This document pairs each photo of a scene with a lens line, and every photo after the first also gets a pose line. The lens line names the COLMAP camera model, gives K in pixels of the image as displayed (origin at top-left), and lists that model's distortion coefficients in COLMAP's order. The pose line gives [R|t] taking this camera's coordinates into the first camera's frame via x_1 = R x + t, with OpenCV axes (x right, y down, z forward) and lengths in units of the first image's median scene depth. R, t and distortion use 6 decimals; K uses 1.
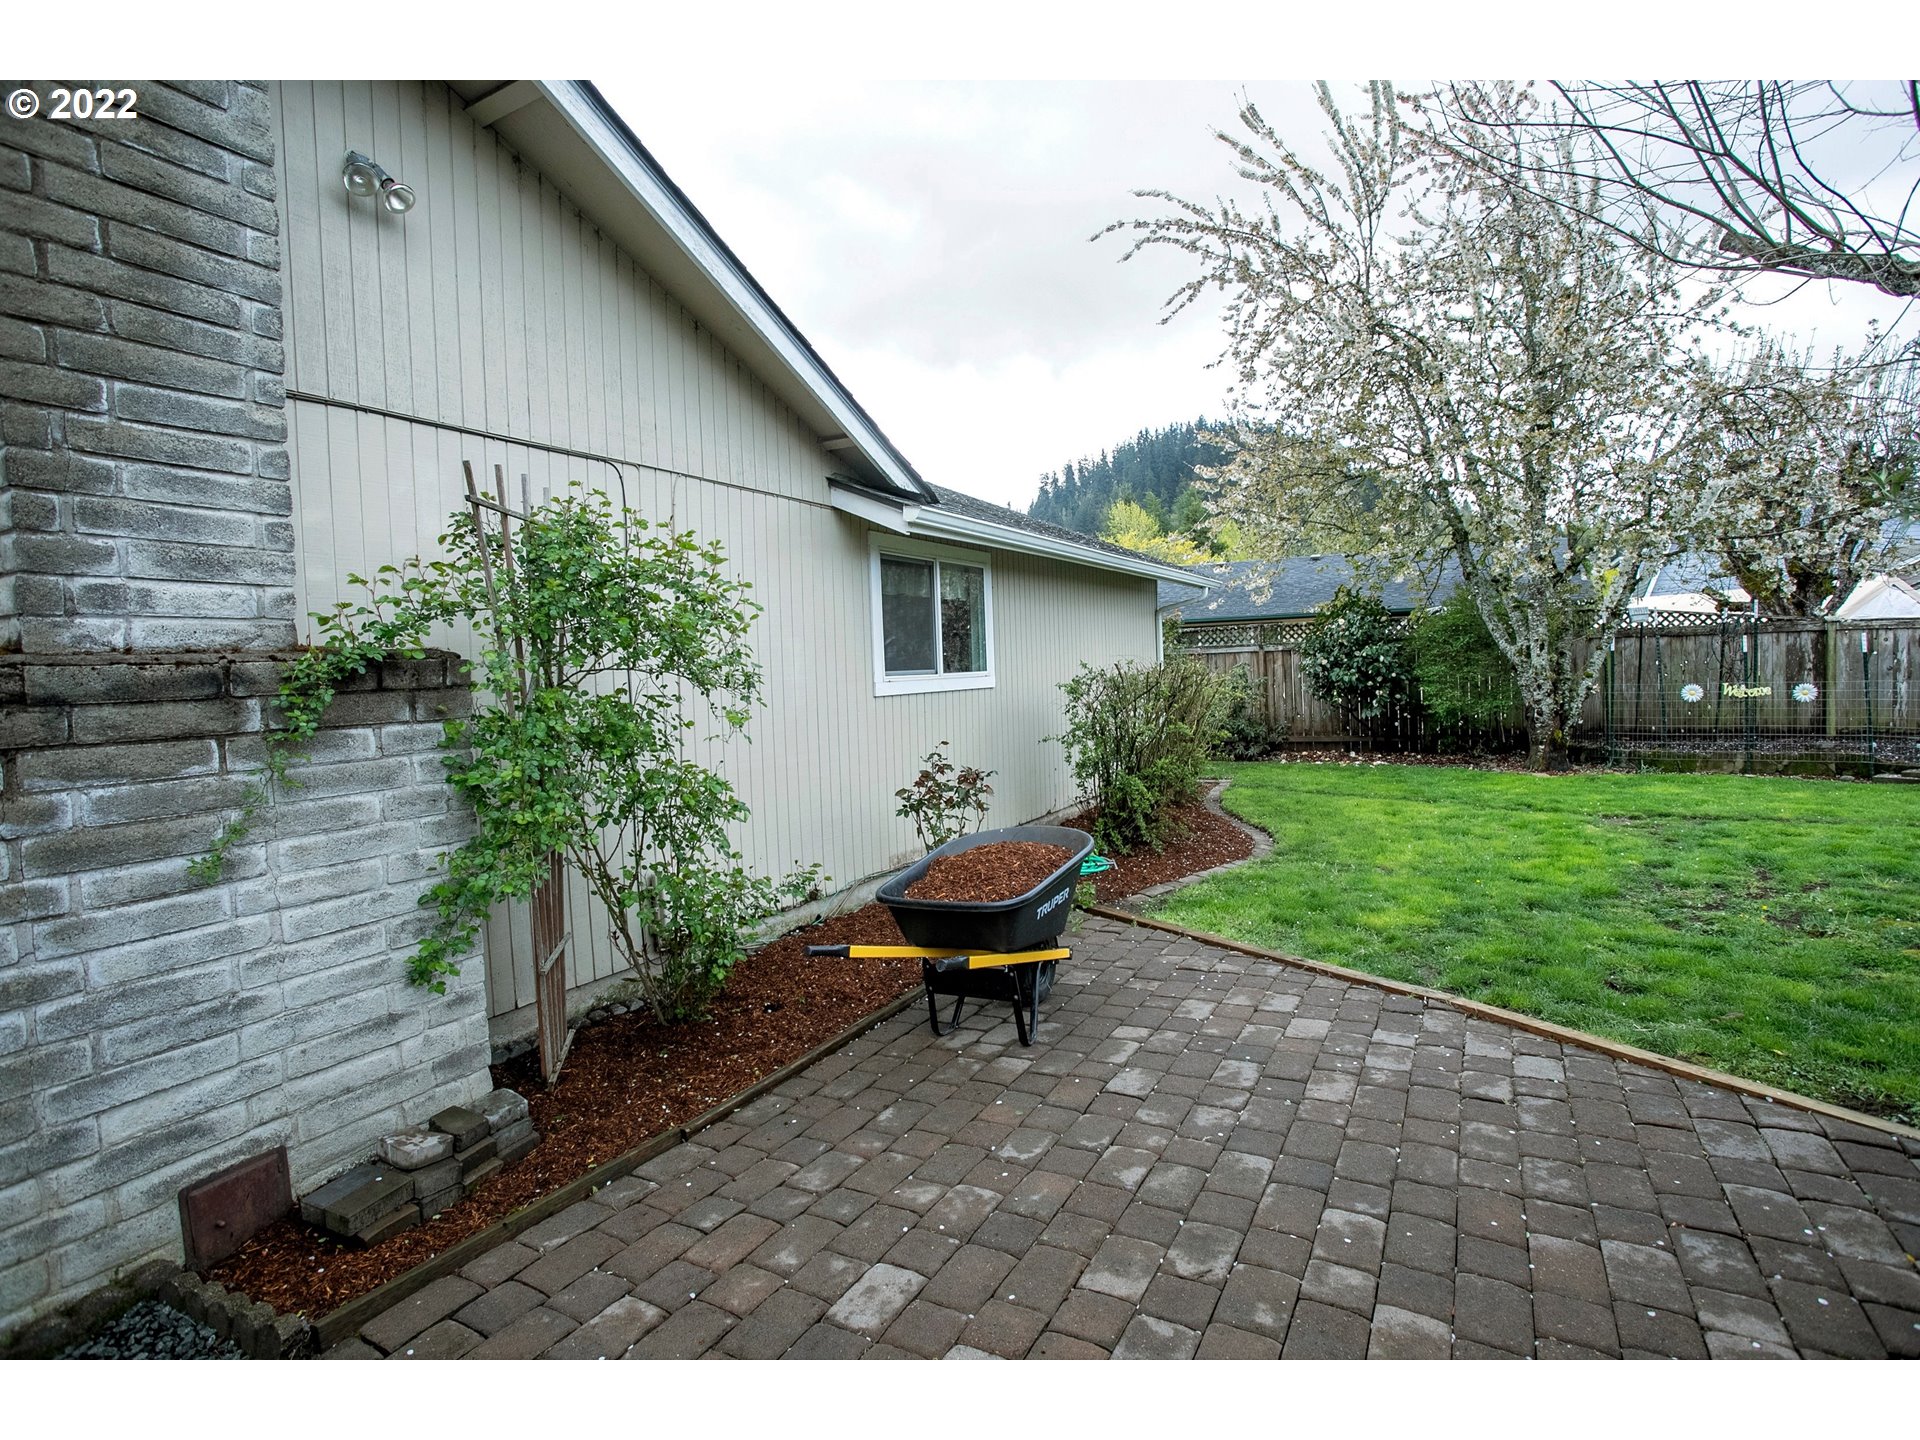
lens RADIAL K [[967.5, 0, 1001.6], [0, 967.5, 712.9], [0, 0, 1]] dist [-0.058774, 0.027784]
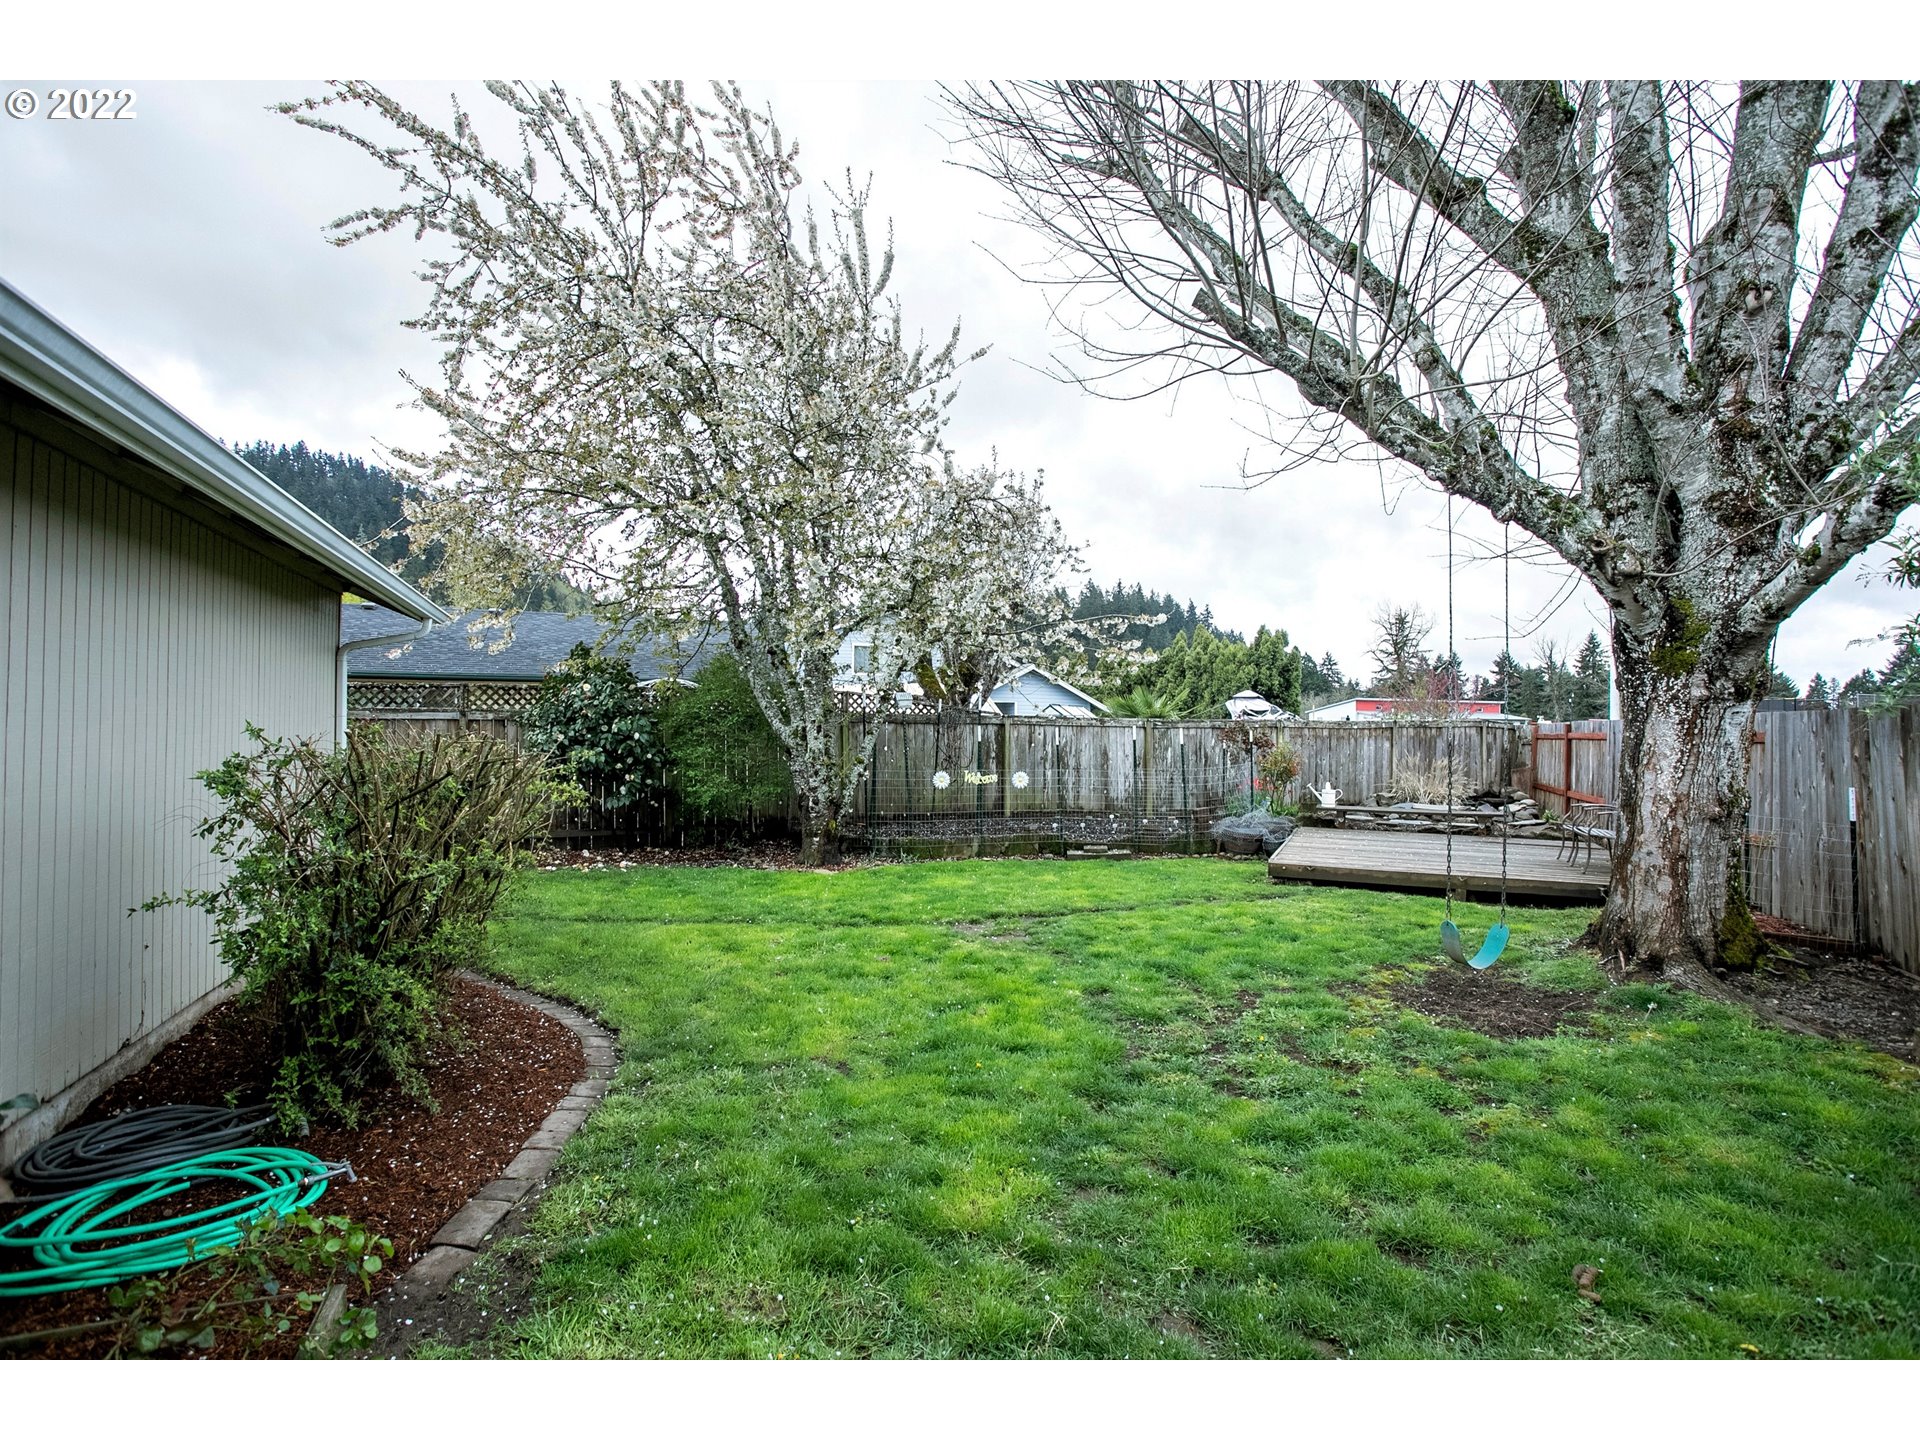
lens RADIAL K [[967.5, 0, 1001.6], [0, 967.5, 712.9], [0, 0, 1]] dist [-0.058774, 0.027784]
pose [[0.655769, 0.052986, 0.753100, -0.014648], [0.006779, 0.997081, -0.076055, -0.012848], [-0.754931, 0.054980, 0.653496, 0.254078]]
